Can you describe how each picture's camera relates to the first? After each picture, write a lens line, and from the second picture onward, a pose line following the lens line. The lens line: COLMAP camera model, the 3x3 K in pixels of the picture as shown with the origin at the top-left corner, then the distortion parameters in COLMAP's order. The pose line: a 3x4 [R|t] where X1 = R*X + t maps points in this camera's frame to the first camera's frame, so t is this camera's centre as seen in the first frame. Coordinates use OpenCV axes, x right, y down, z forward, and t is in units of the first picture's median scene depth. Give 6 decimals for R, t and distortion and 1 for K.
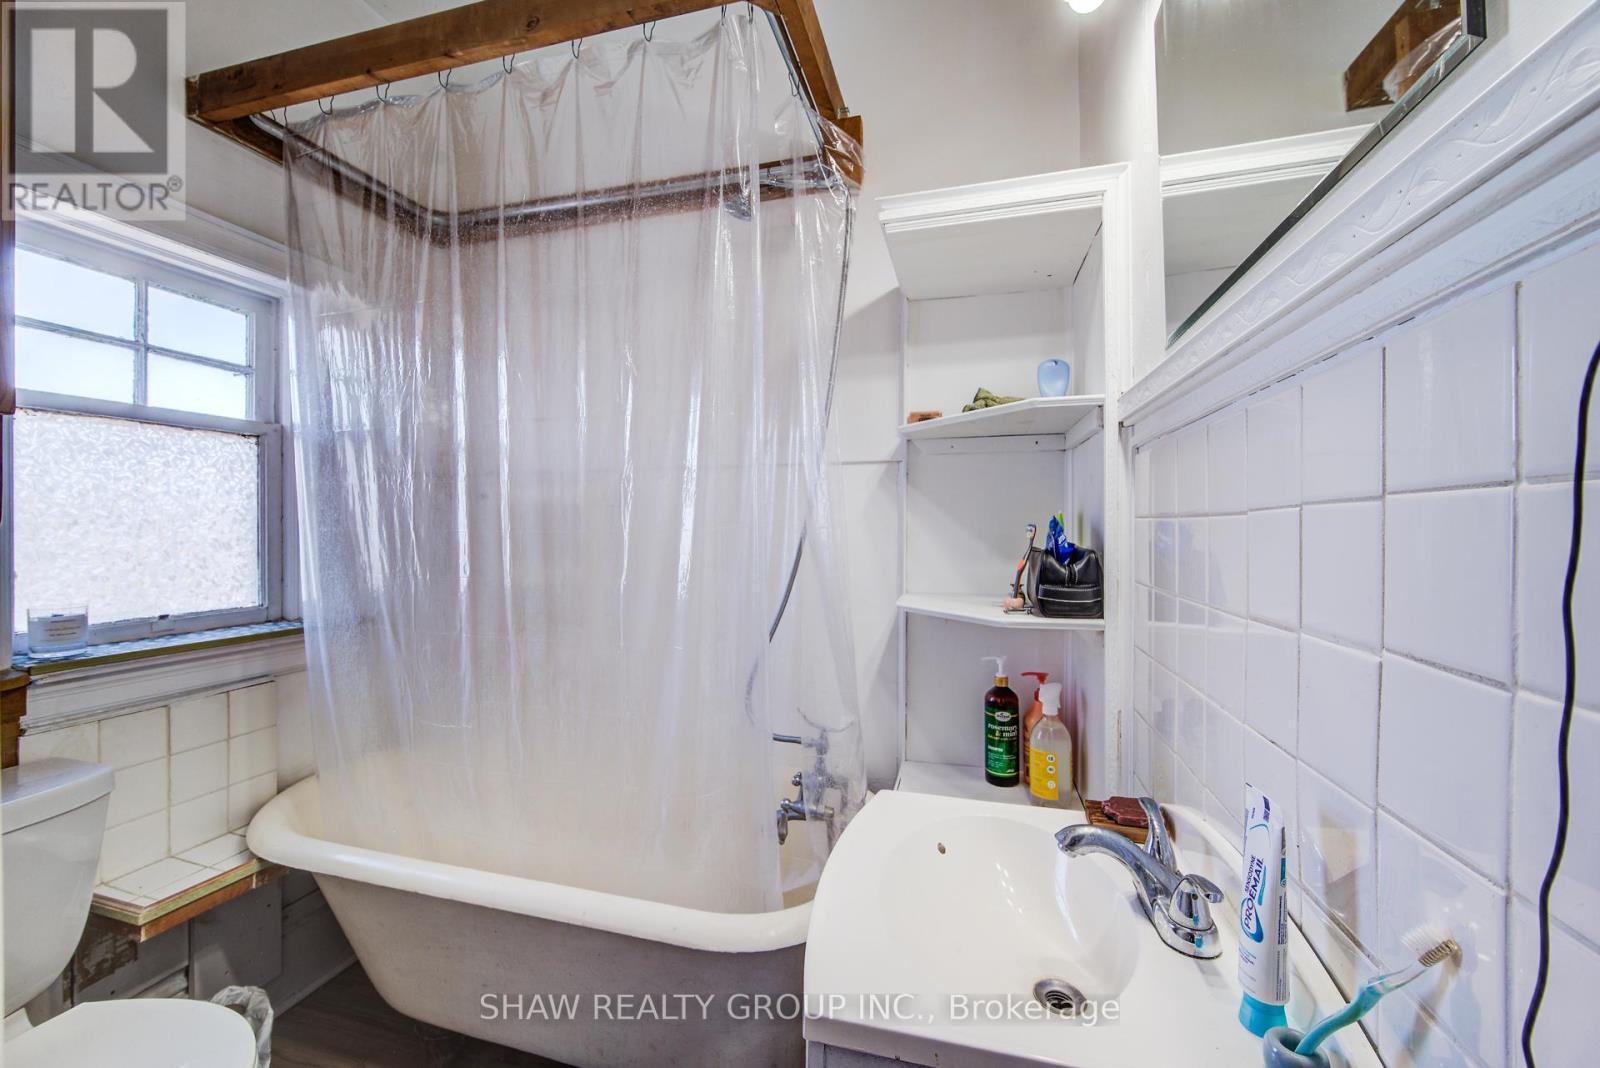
lens RADIAL K [[621.9, 0, 797.8], [0, 621.9, 529.8], [0, 0, 1]] dist [-0.000027, -0.000001]
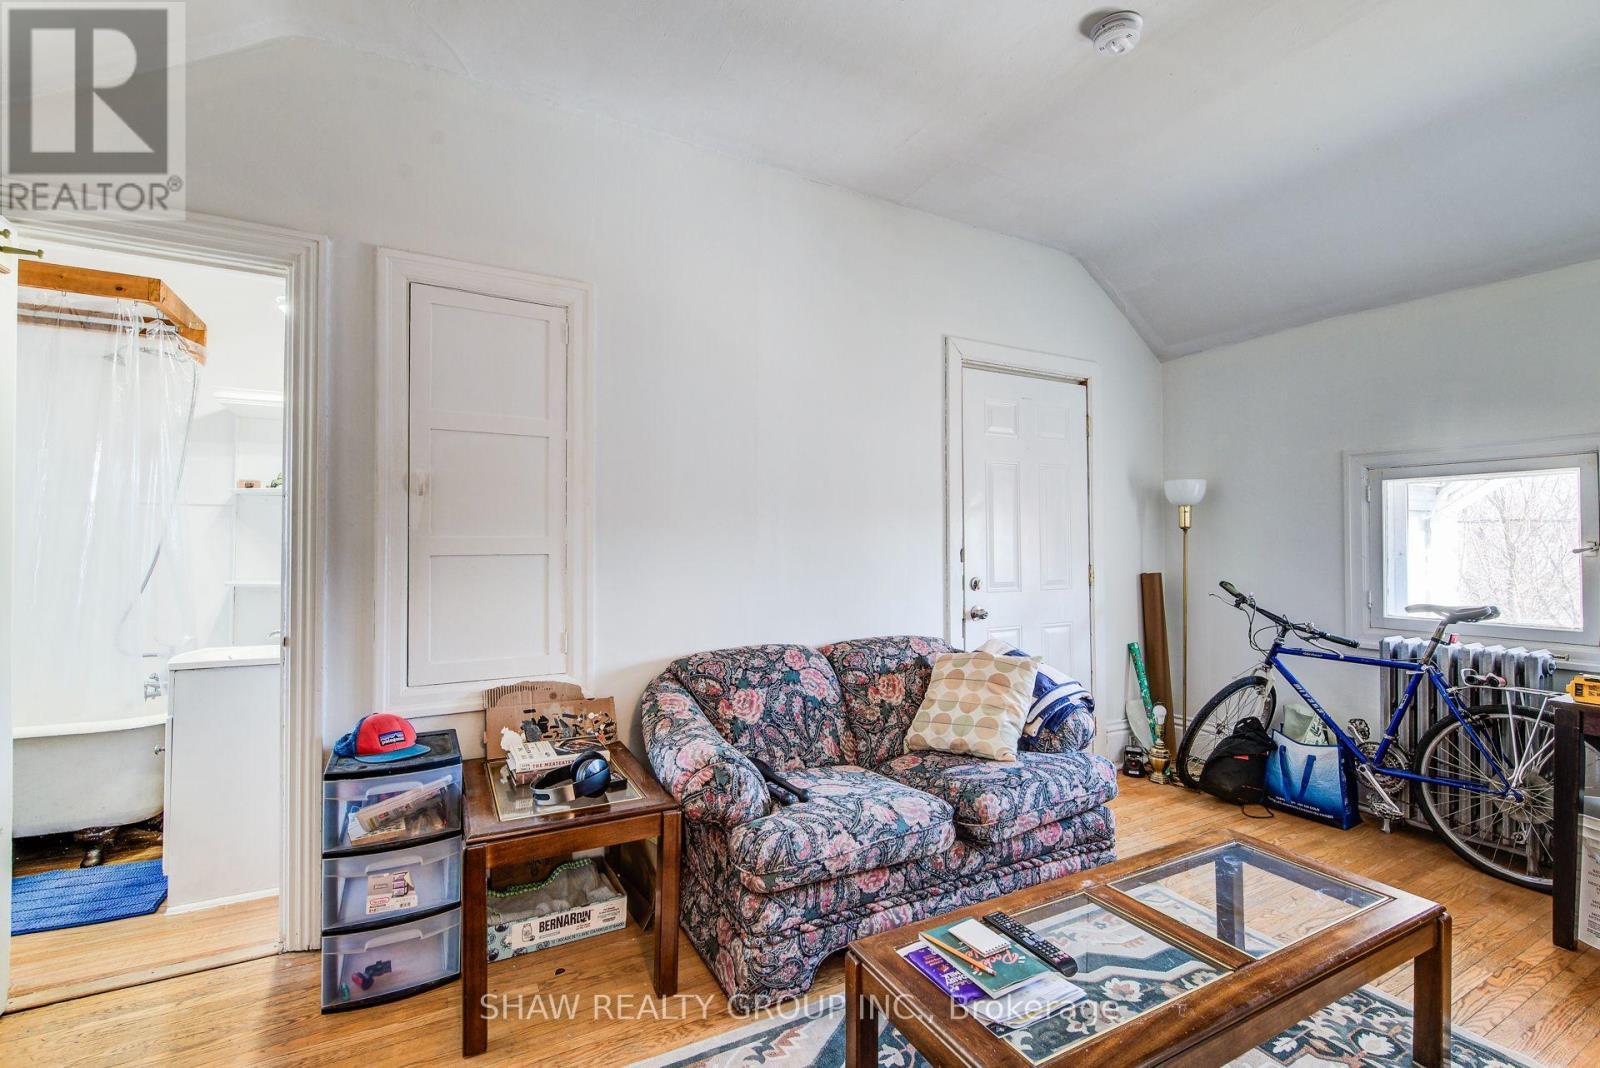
lens RADIAL K [[705.2, 0, 798.8], [0, 705.2, 535.6], [0, 0, 1]] dist [-0.001899, -0.000132]
pose [[0.729122, 0.014422, 0.684232, -0.035862], [0.001186, 0.999750, -0.022335, 0.026411], [-0.684383, 0.017097, 0.728922, -1.677314]]
